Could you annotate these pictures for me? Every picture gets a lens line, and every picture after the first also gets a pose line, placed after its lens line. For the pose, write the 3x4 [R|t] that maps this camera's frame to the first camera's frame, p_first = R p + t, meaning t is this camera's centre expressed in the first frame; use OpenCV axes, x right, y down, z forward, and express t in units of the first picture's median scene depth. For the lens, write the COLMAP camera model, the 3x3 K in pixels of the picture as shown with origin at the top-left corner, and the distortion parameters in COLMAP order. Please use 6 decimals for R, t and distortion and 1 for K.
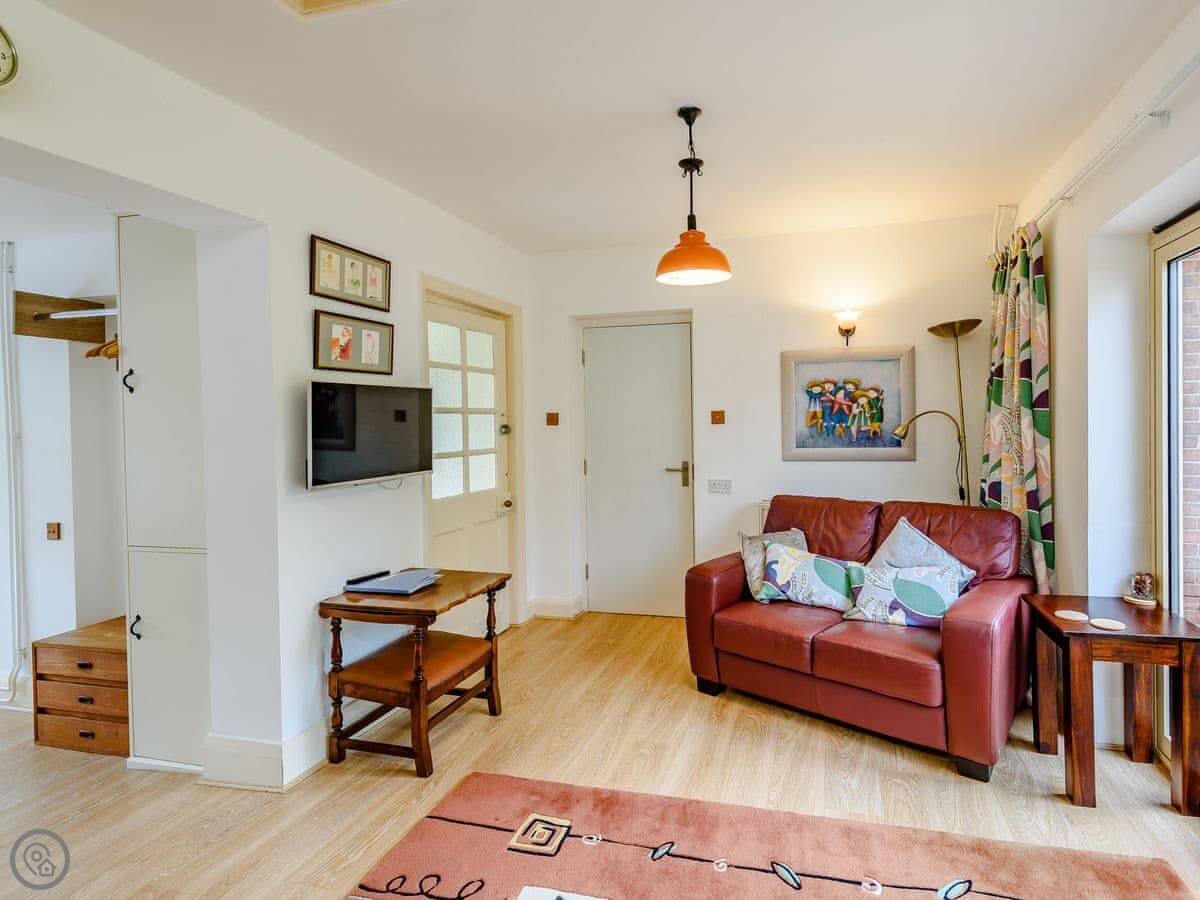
lens RADIAL K [[638.5, 0, 688.5], [0, 638.5, 422.1], [0, 0, 1]] dist [0.014092, -0.000495]
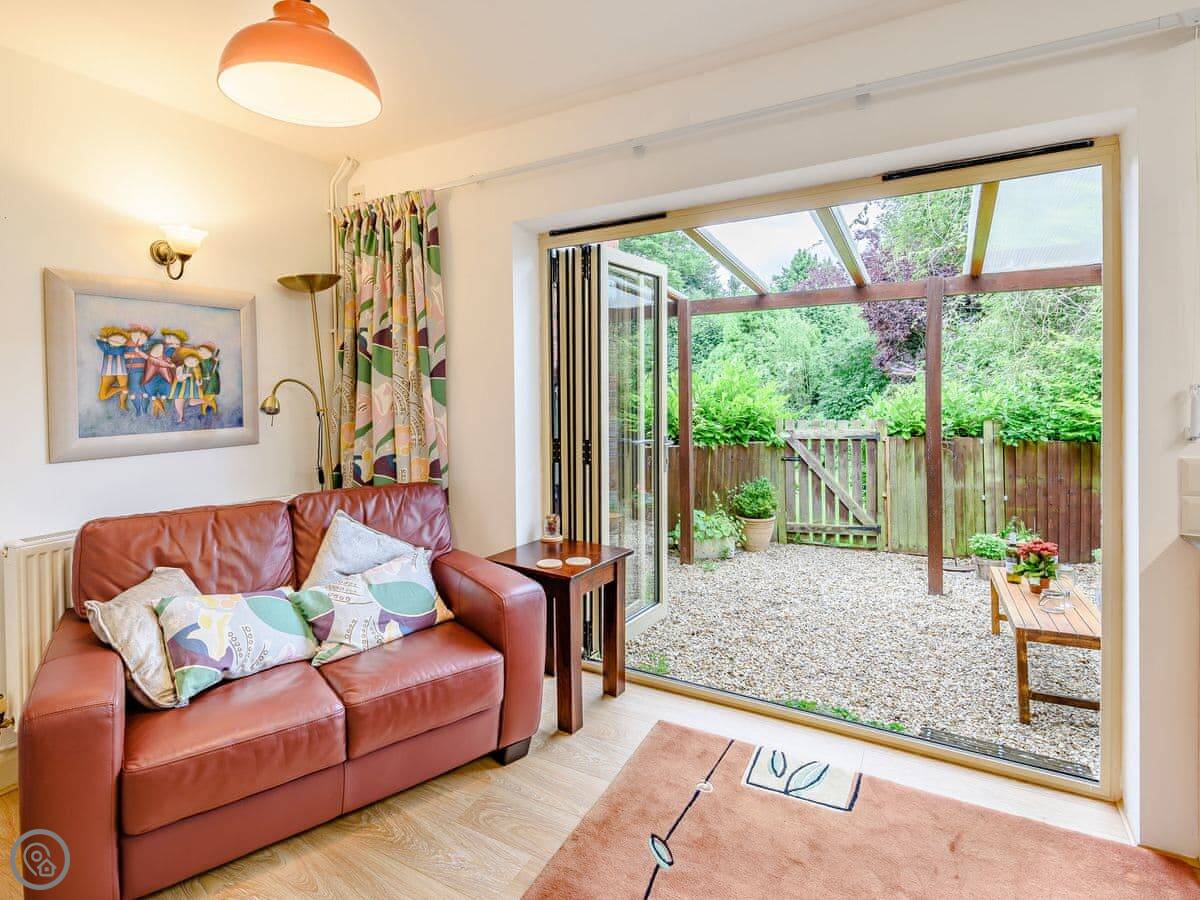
lens RADIAL K [[611.5, 0, 596.6], [0, 611.5, 398.1], [0, 0, 1]] dist [0.029929, -0.017569]
pose [[0.269668, -0.004095, 0.962945, -0.299754], [0.020022, 0.999799, -0.001355, 0.017320], [-0.962745, 0.019646, 0.269696, 0.473366]]
